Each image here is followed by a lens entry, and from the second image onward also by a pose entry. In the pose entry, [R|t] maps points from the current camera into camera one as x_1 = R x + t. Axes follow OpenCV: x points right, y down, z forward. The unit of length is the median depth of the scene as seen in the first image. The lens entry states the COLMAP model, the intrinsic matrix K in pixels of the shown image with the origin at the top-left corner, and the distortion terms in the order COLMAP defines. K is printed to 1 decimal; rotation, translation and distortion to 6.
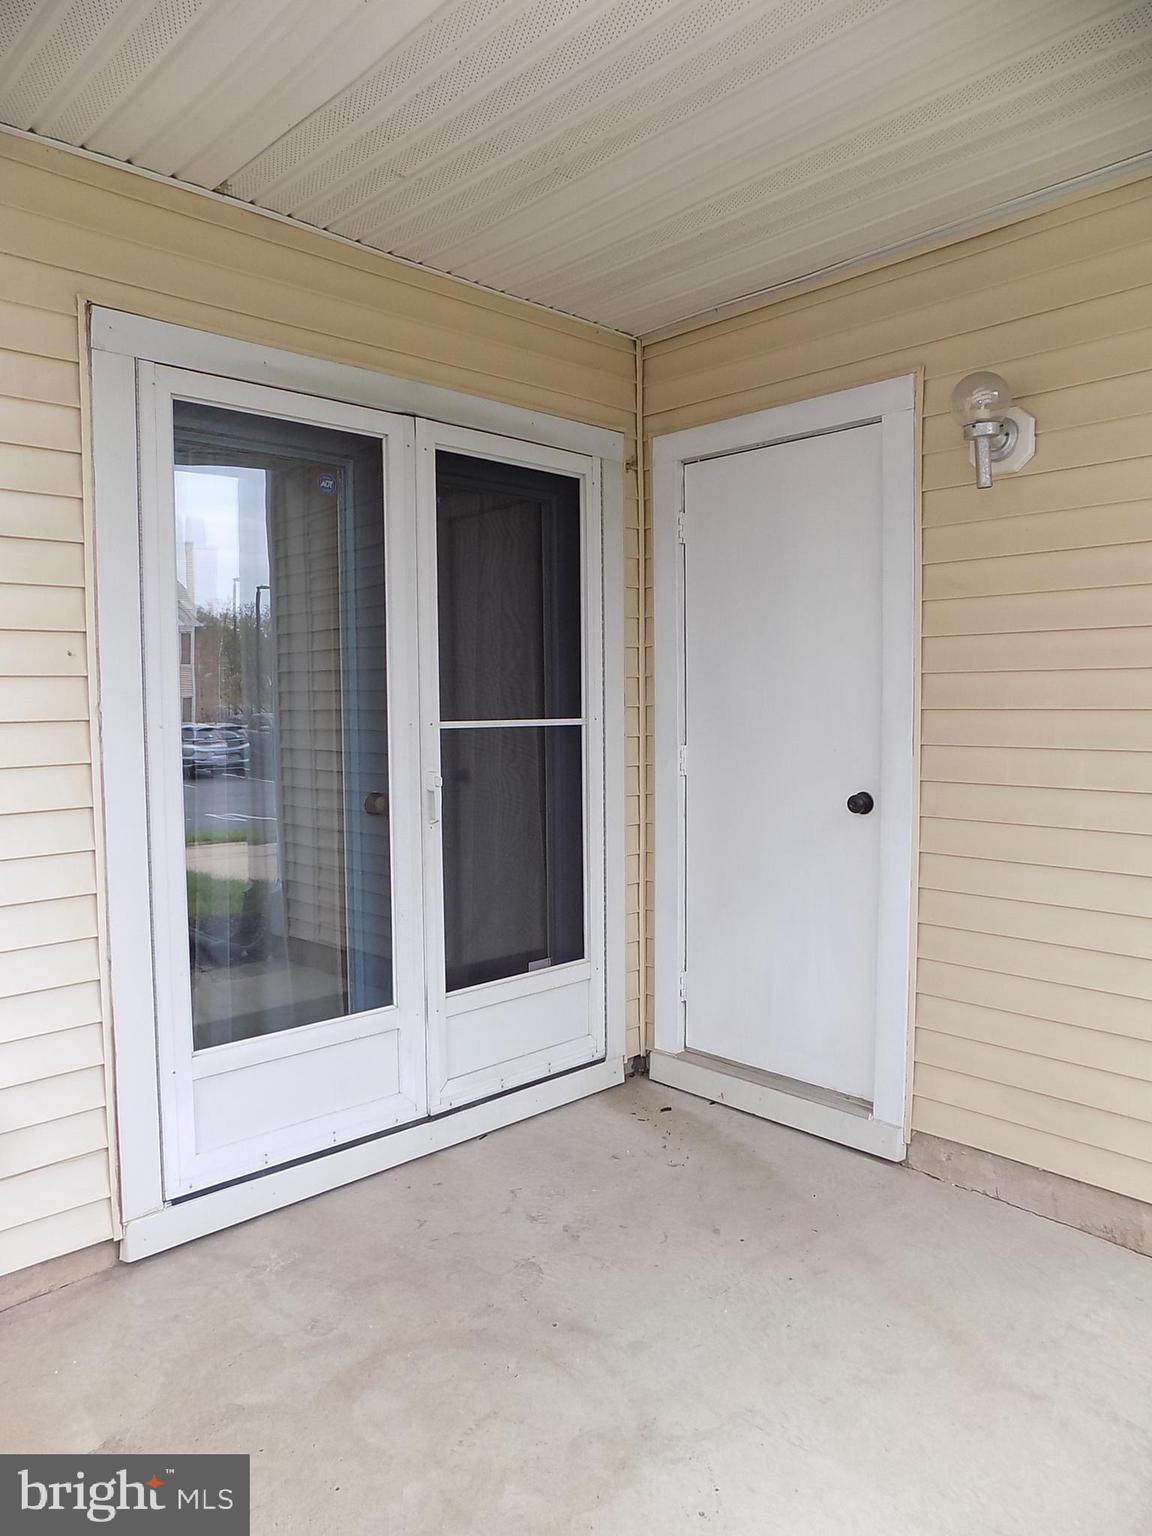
lens RADIAL K [[1040.6, 0, 575.5], [0, 1040.6, 772.6], [0, 0, 1]] dist [-0.034467, 0.016035]
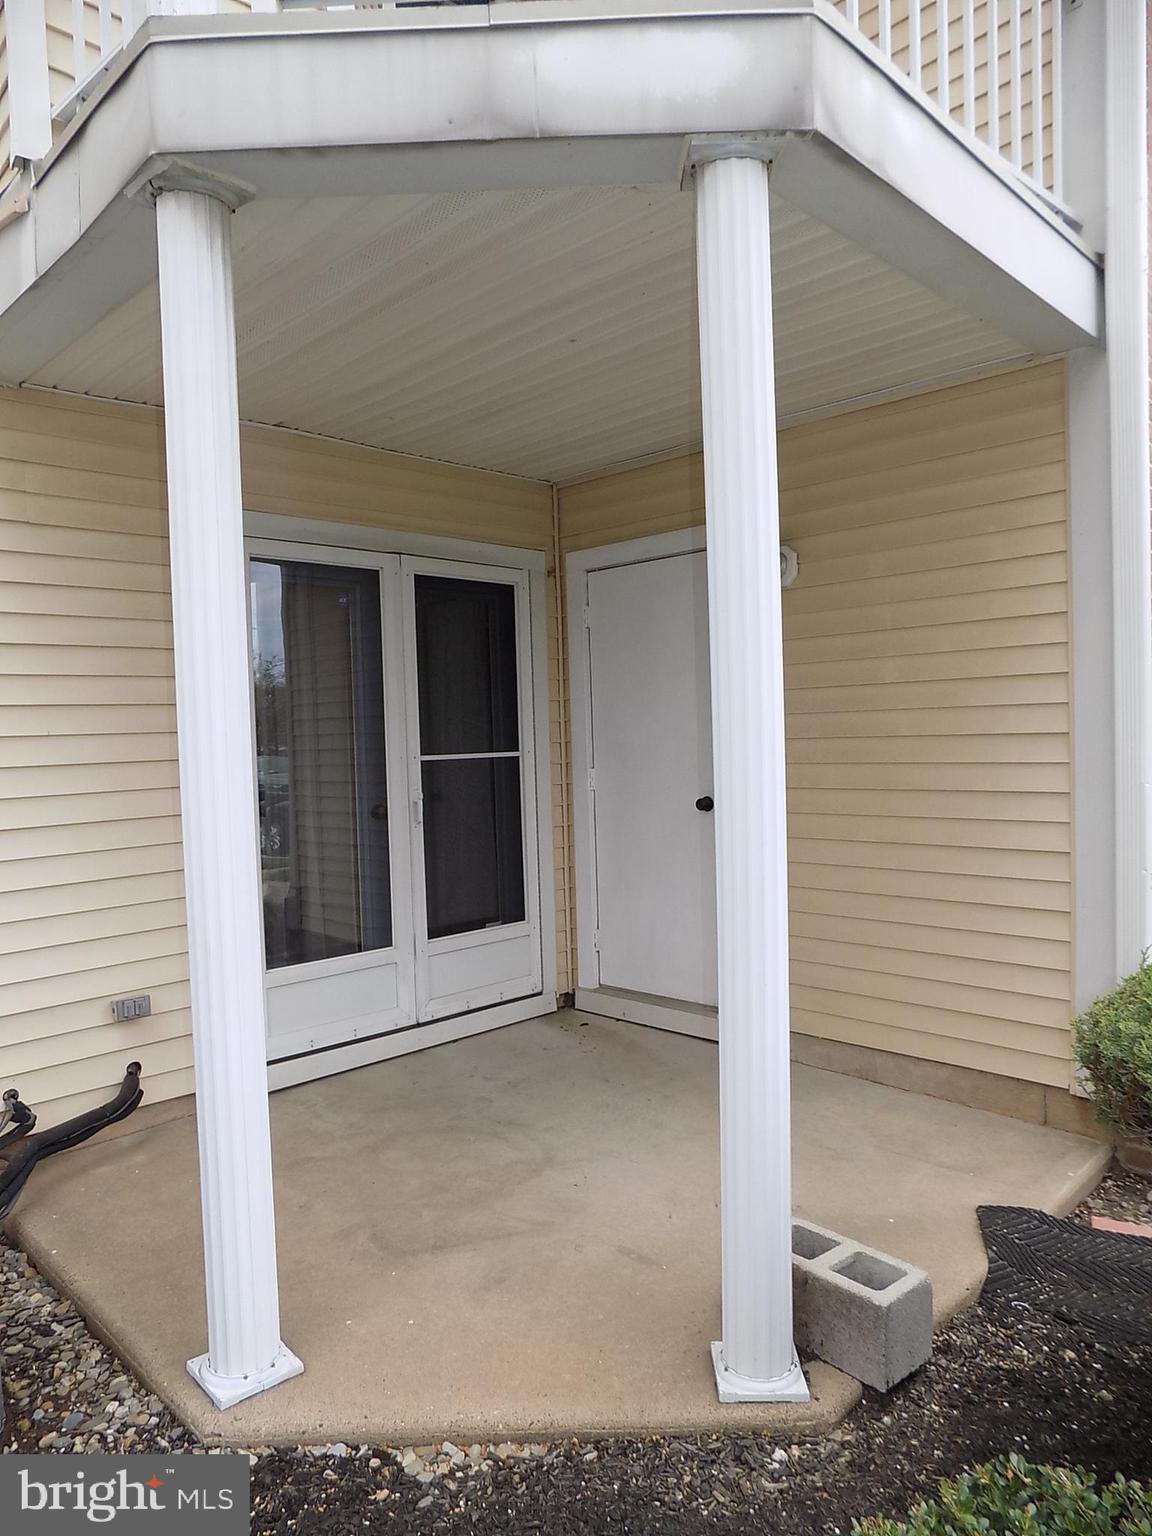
lens RADIAL K [[1040.6, 0, 573.2], [0, 1040.6, 766.5], [0, 0, 1]] dist [-0.034467, 0.016035]
pose [[0.999485, -0.023274, 0.022093, 0.052487], [0.024133, 0.998930, -0.039458, 0.029371], [-0.021151, 0.039971, 0.998977, -0.470653]]
